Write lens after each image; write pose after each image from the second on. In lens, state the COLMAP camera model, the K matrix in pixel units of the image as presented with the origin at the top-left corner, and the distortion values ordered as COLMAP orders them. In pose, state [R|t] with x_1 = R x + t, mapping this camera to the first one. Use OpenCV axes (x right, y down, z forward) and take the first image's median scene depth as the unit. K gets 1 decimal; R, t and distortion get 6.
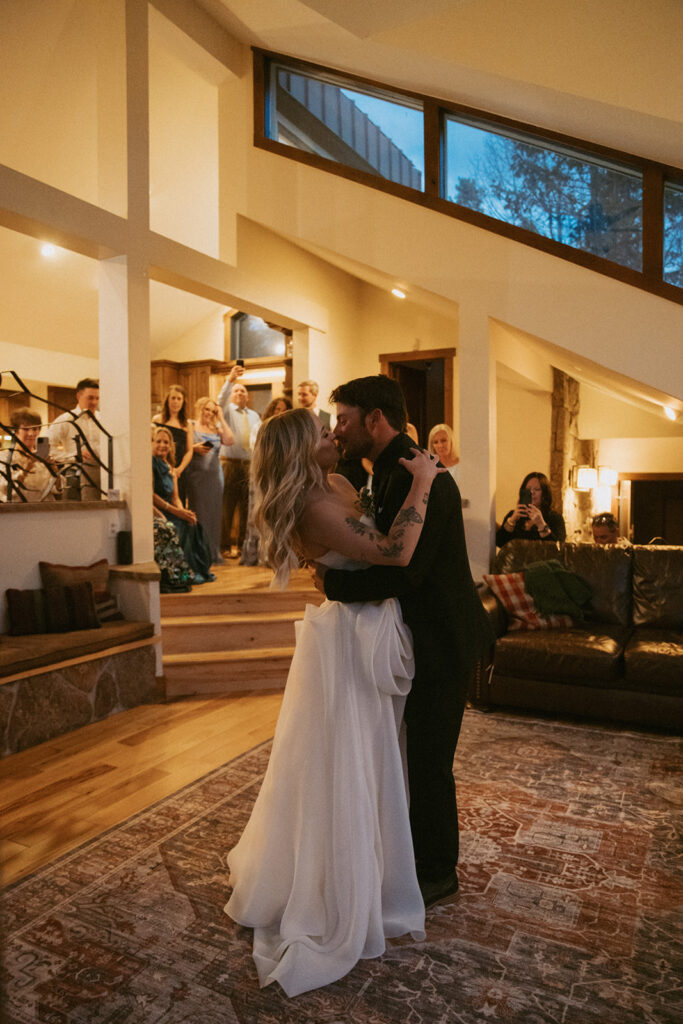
lens RADIAL K [[746.0, 0, 337.8], [0, 746.0, 519.0], [0, 0, 1]] dist [-0.094395, 0.080348]
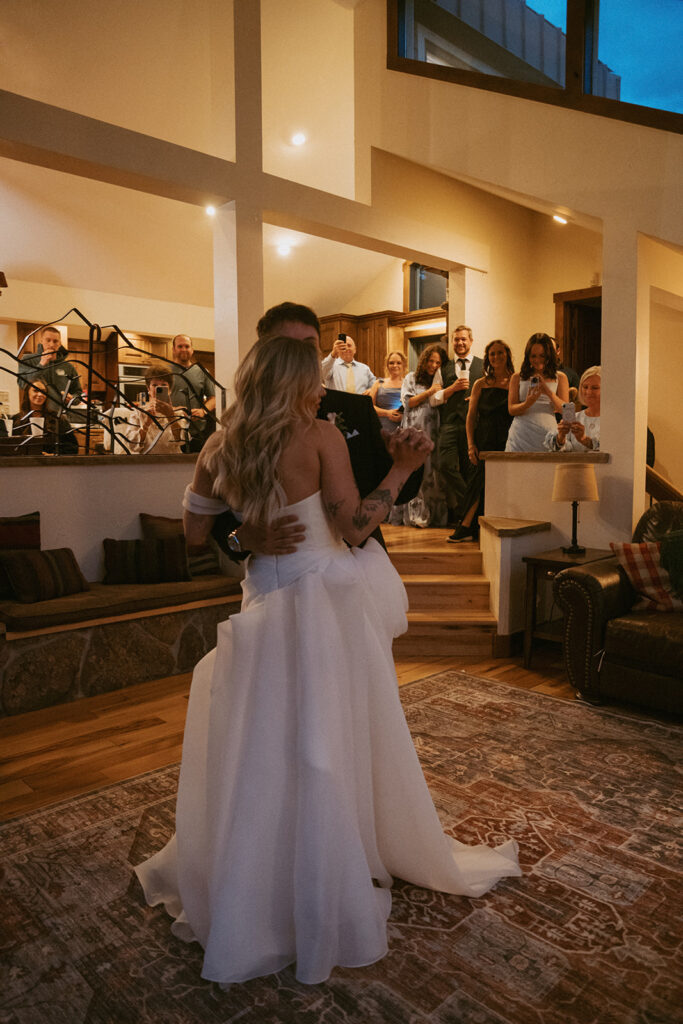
lens RADIAL K [[746.0, 0, 337.8], [0, 746.0, 519.0], [0, 0, 1]] dist [-0.094395, 0.080348]
pose [[0.945586, 0.028219, -0.324146, 0.221714], [-0.011411, 0.998495, 0.053637, 0.009645], [0.325172, -0.047019, 0.944485, 0.145002]]
